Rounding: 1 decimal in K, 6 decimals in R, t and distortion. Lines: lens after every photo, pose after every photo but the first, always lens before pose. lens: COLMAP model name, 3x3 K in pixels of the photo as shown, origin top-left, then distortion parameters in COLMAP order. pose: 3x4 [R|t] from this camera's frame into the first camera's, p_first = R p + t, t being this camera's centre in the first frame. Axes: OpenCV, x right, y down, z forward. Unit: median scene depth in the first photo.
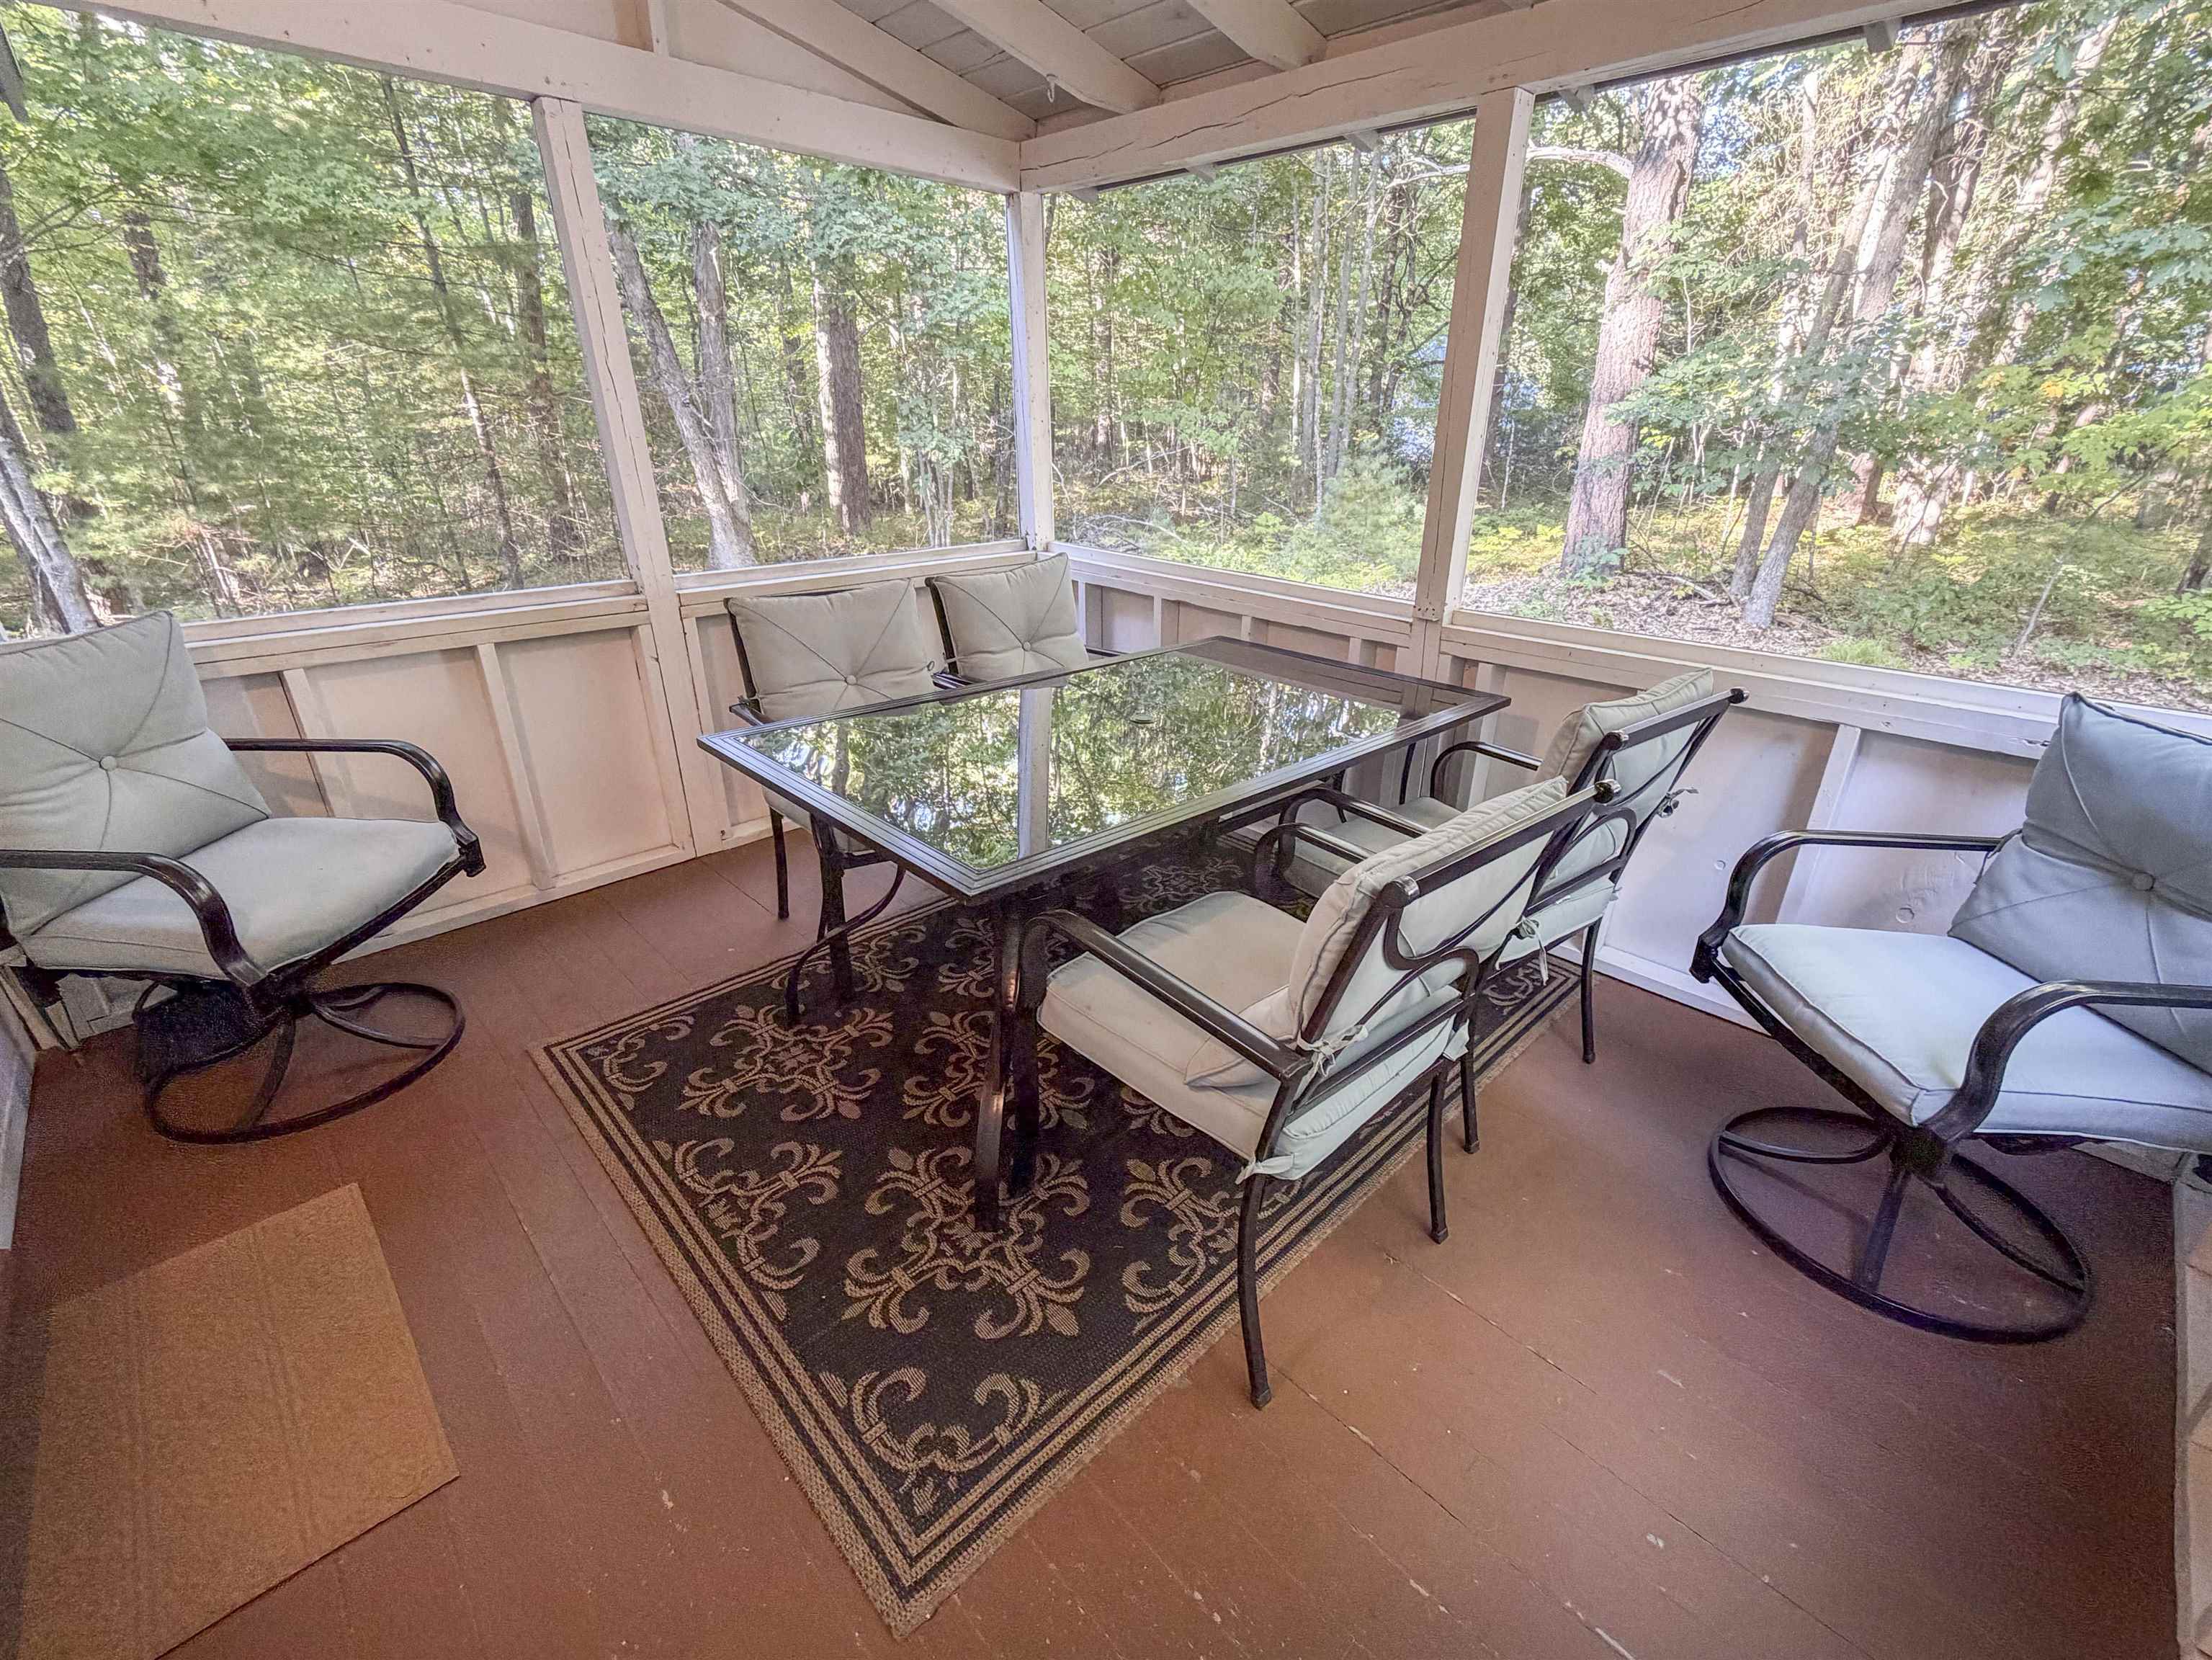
lens RADIAL K [[950.5, 0, 1104.9], [0, 950.5, 826.8], [0, 0, 1]] dist [-0.002554, -0.000122]
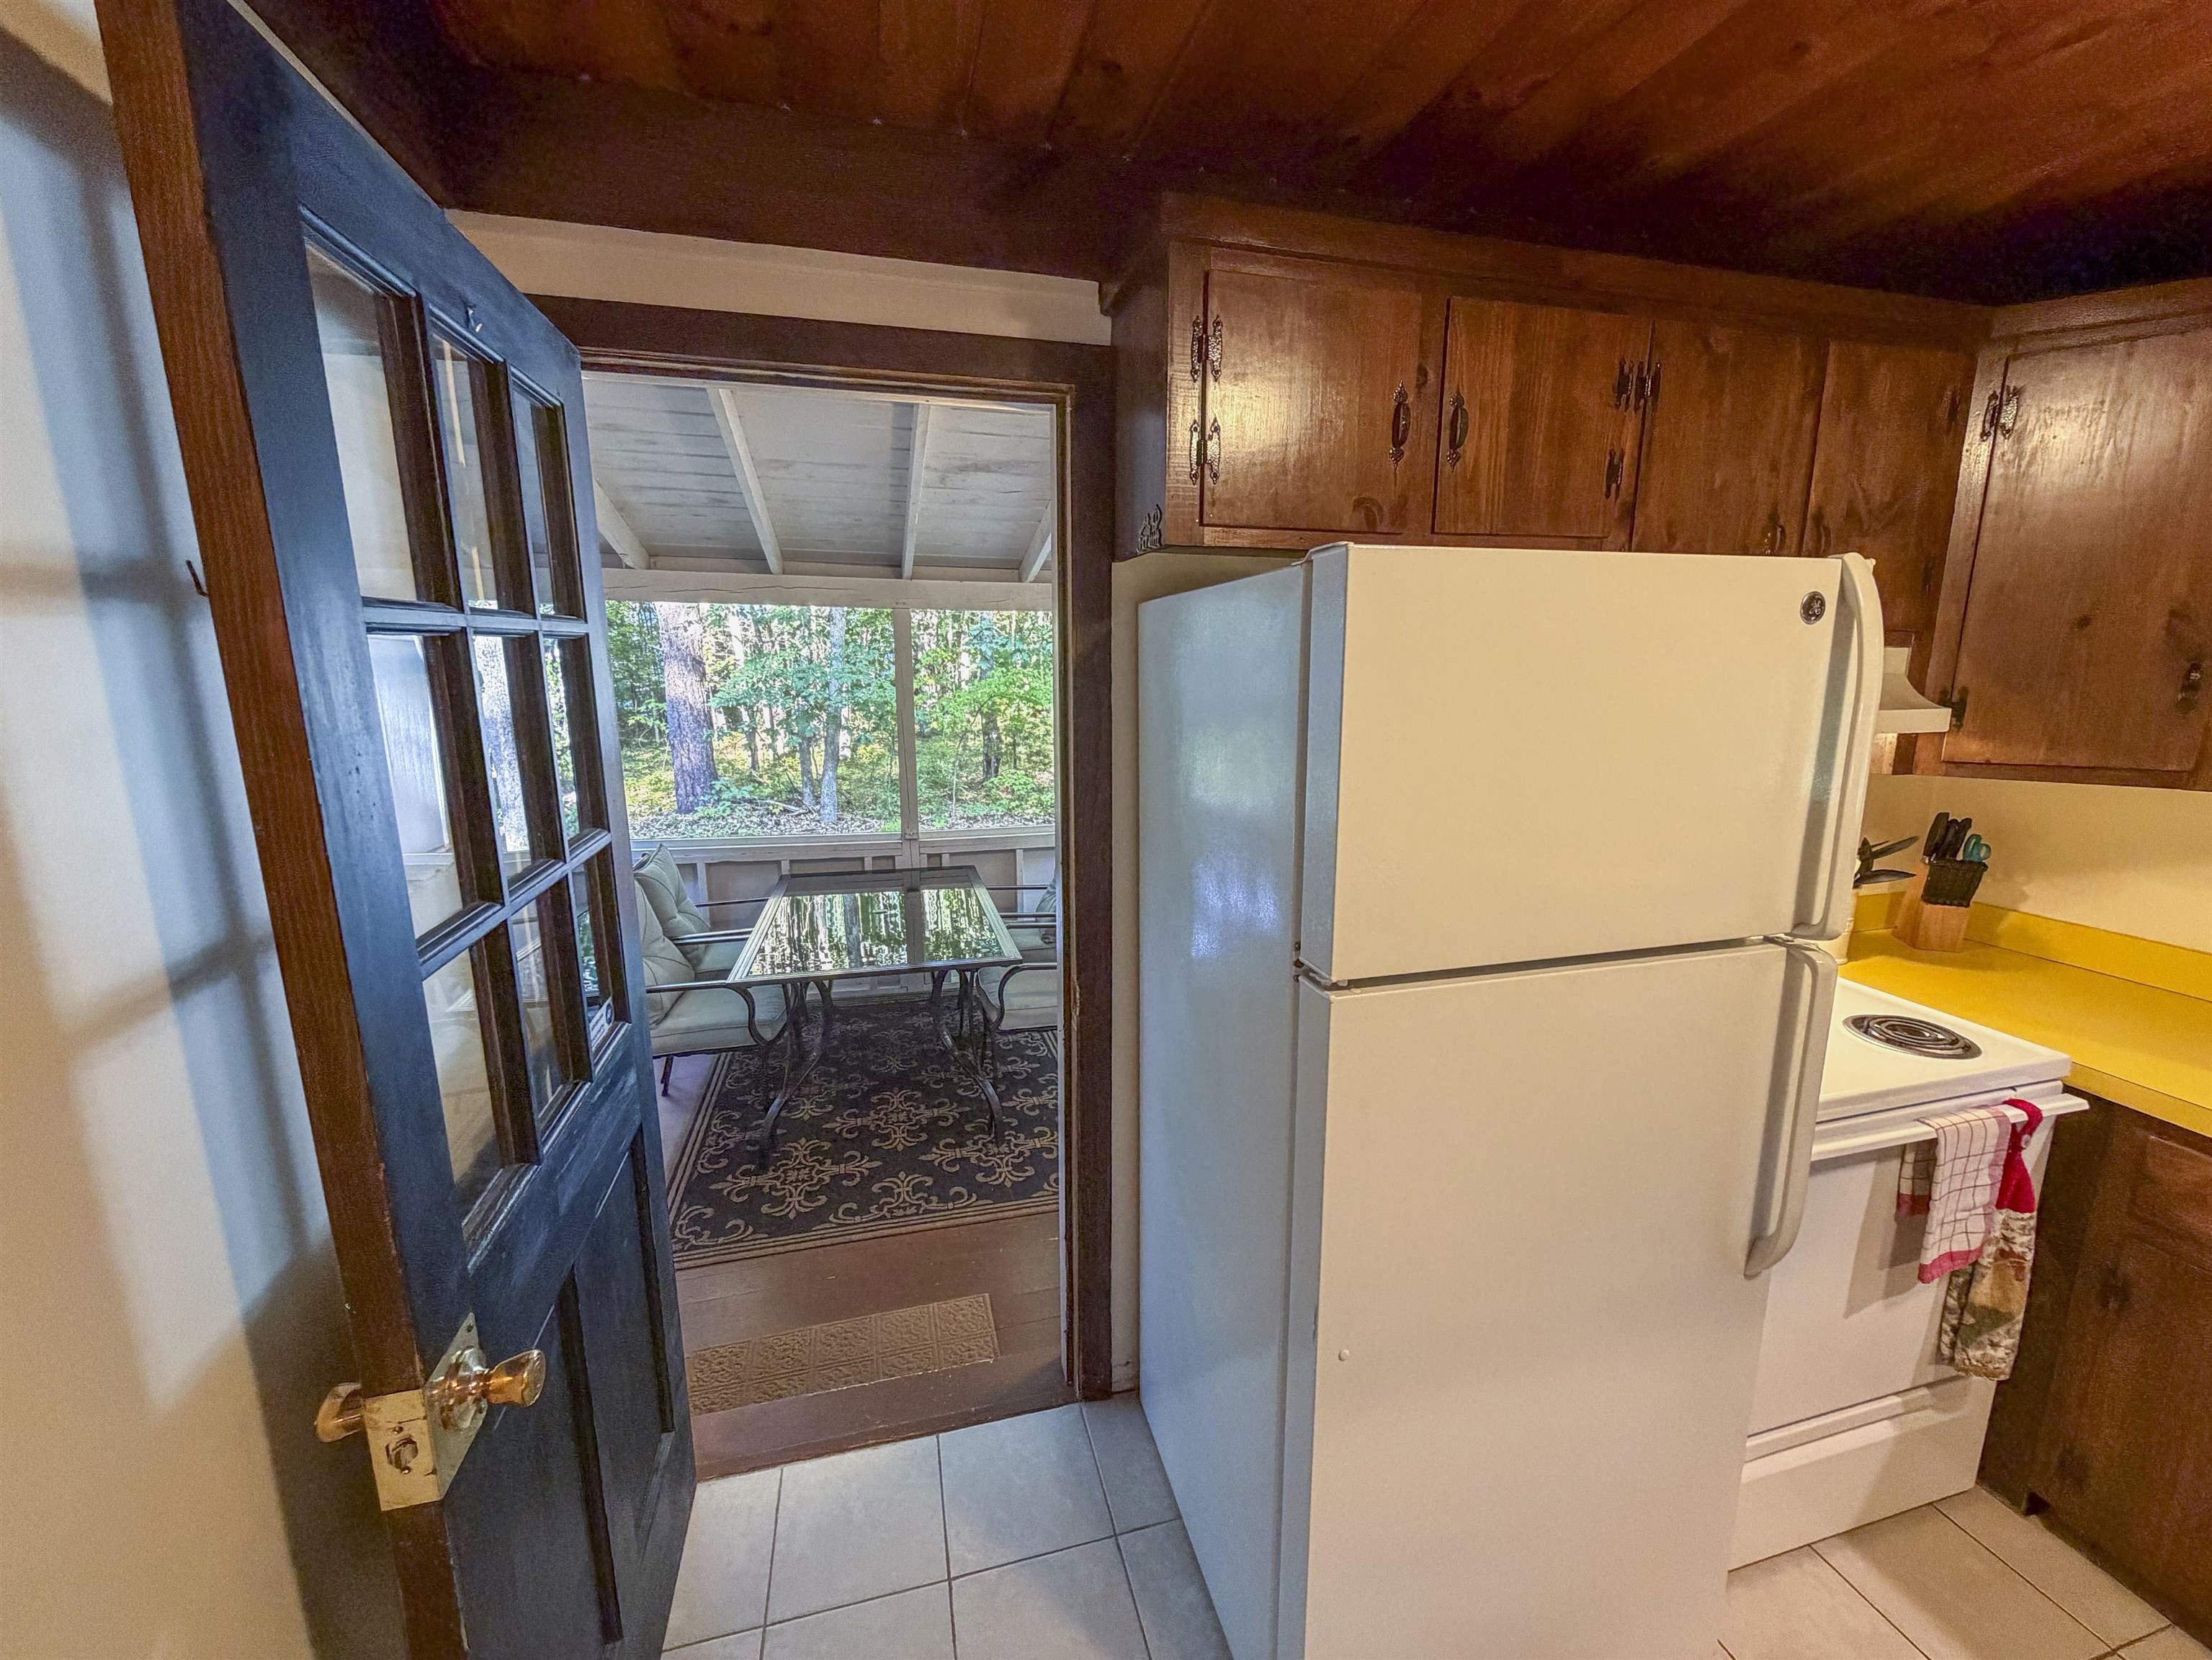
lens RADIAL K [[881.1, 0, 1109.0], [0, 881.1, 828.4], [0, 0, 1]] dist [-0.007643, 0.000023]
pose [[0.486171, -0.162845, 0.858556, -0.922389], [0.351365, 0.935993, -0.021434, -0.054650], [-0.800112, 0.312087, 0.512271, -0.223130]]
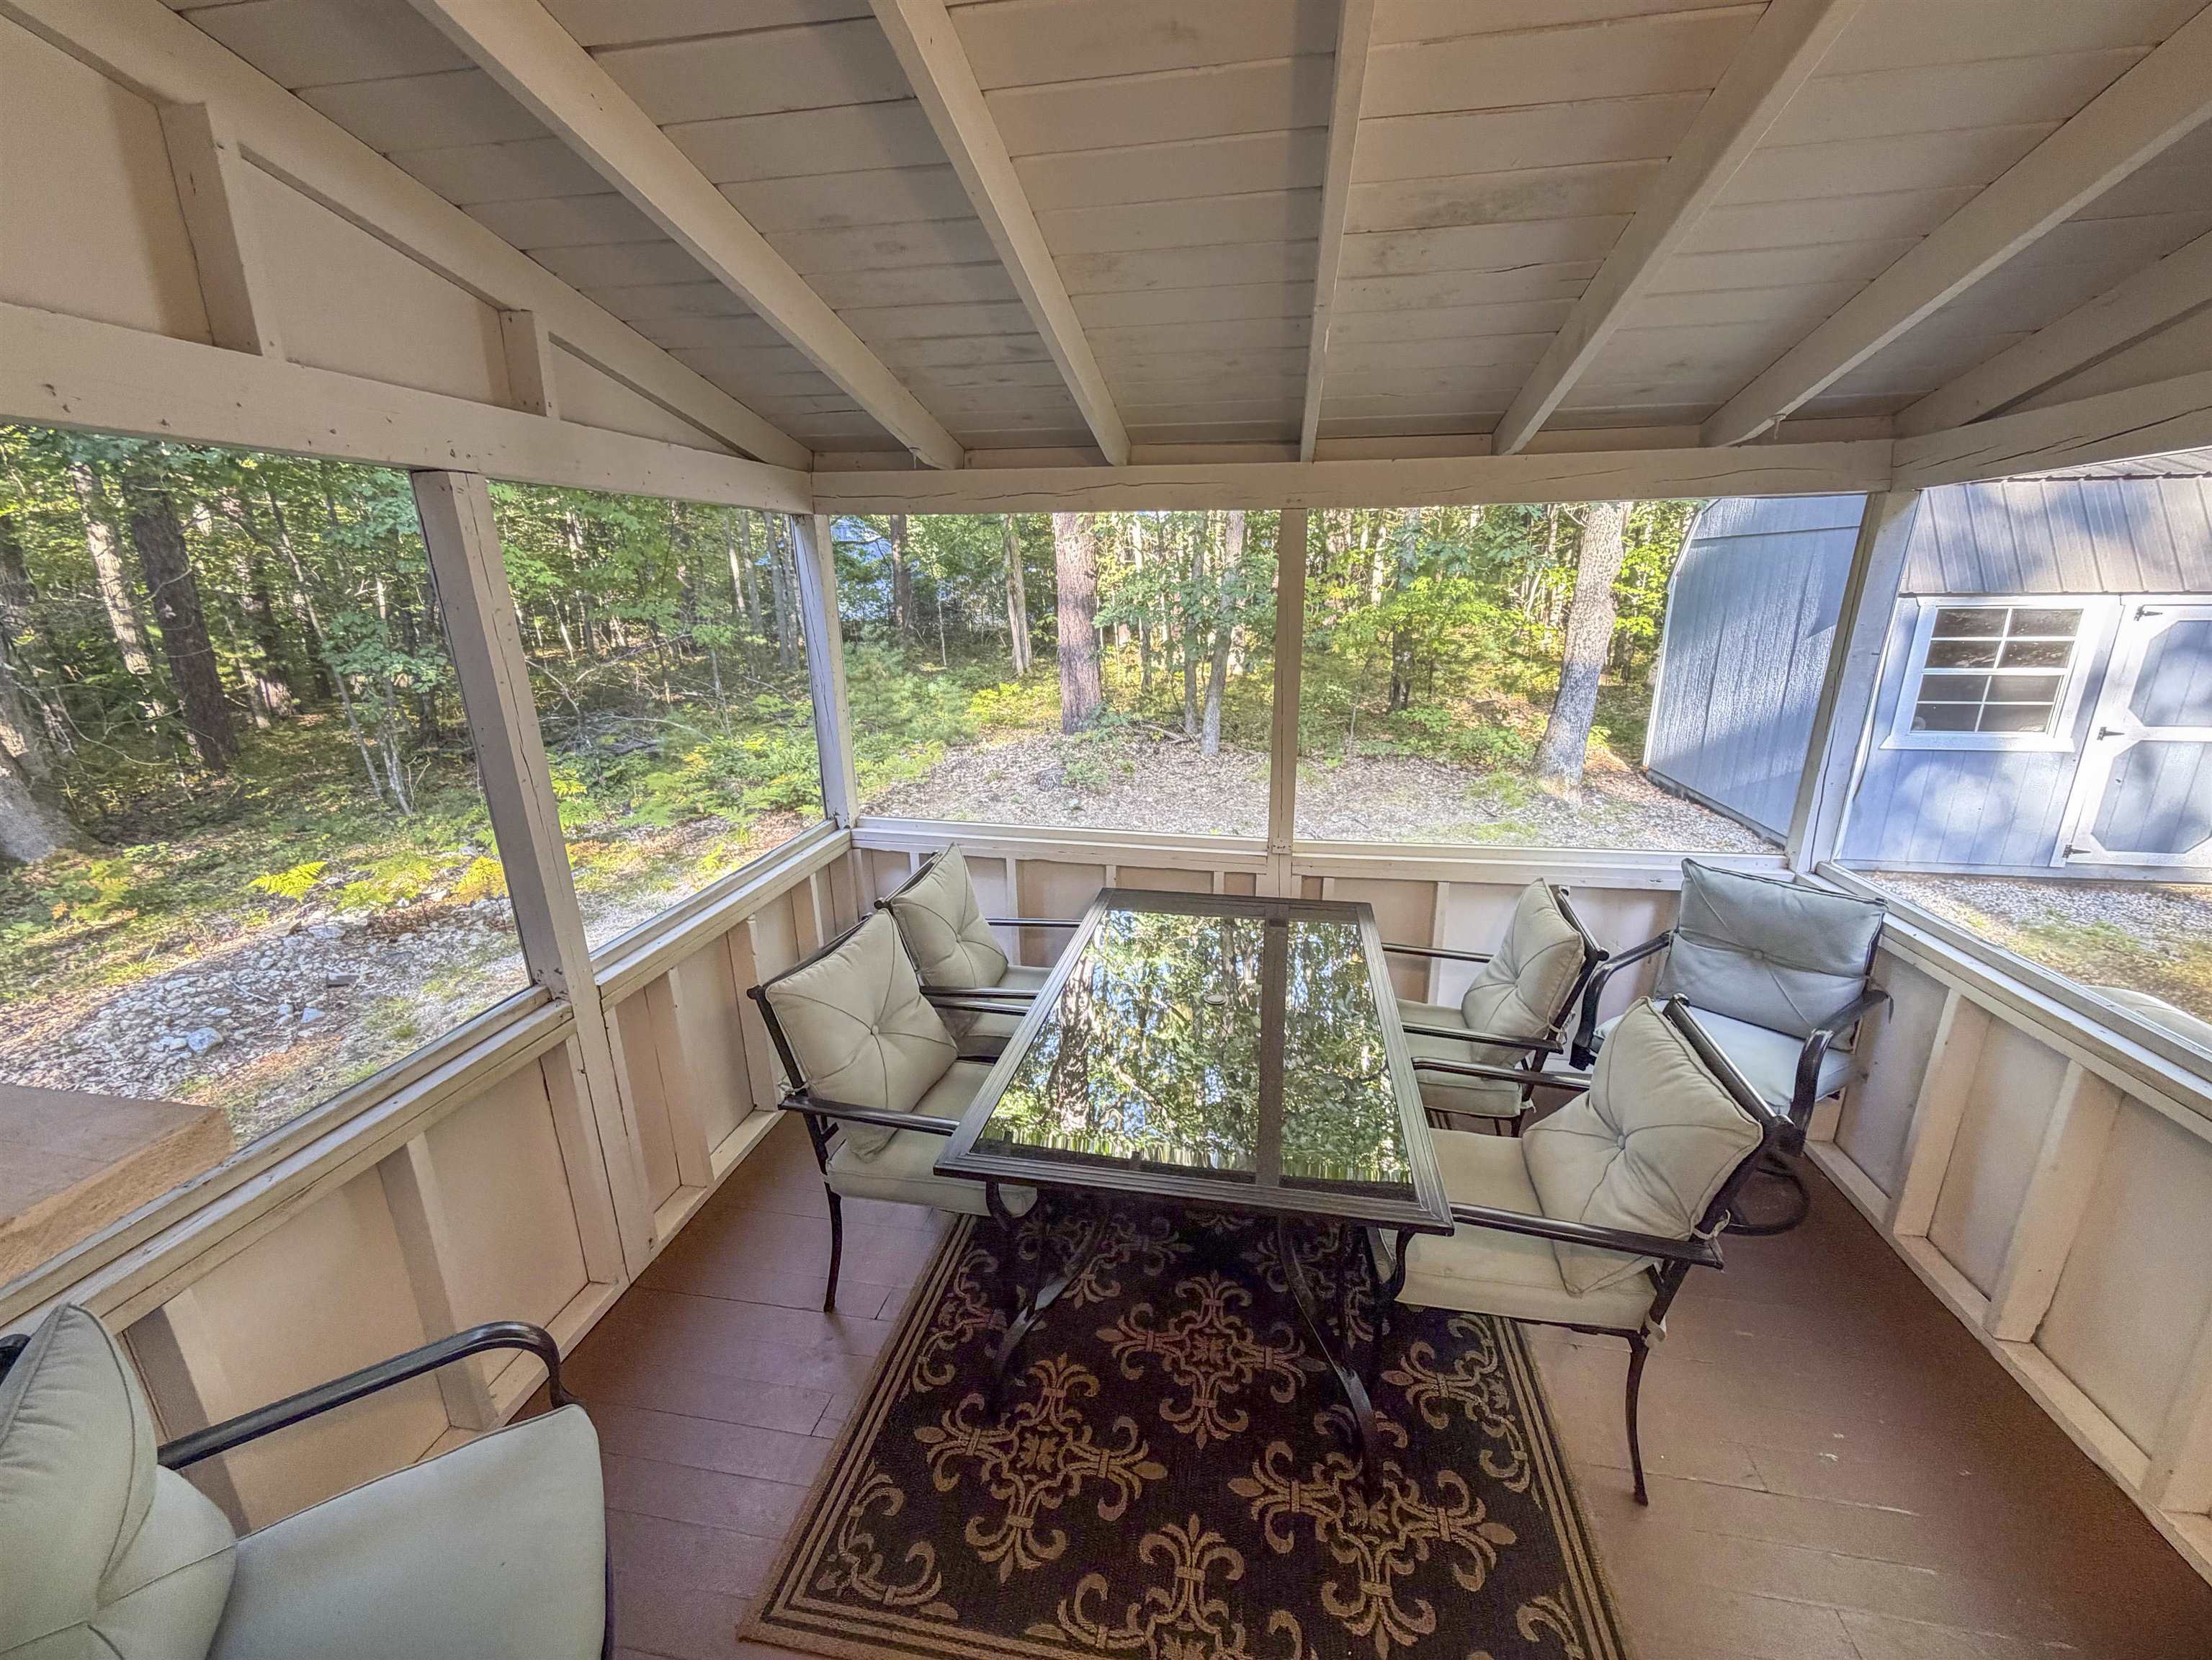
lens RADIAL K [[881.1, 0, 1113.1], [0, 881.1, 828.1], [0, 0, 1]] dist [-0.007643, 0.000023]
pose [[0.811530, -0.179678, 0.555999, -0.493150], [0.250538, 0.966638, -0.053302, -0.227791], [-0.527873, 0.182555, 0.829472, 0.088771]]
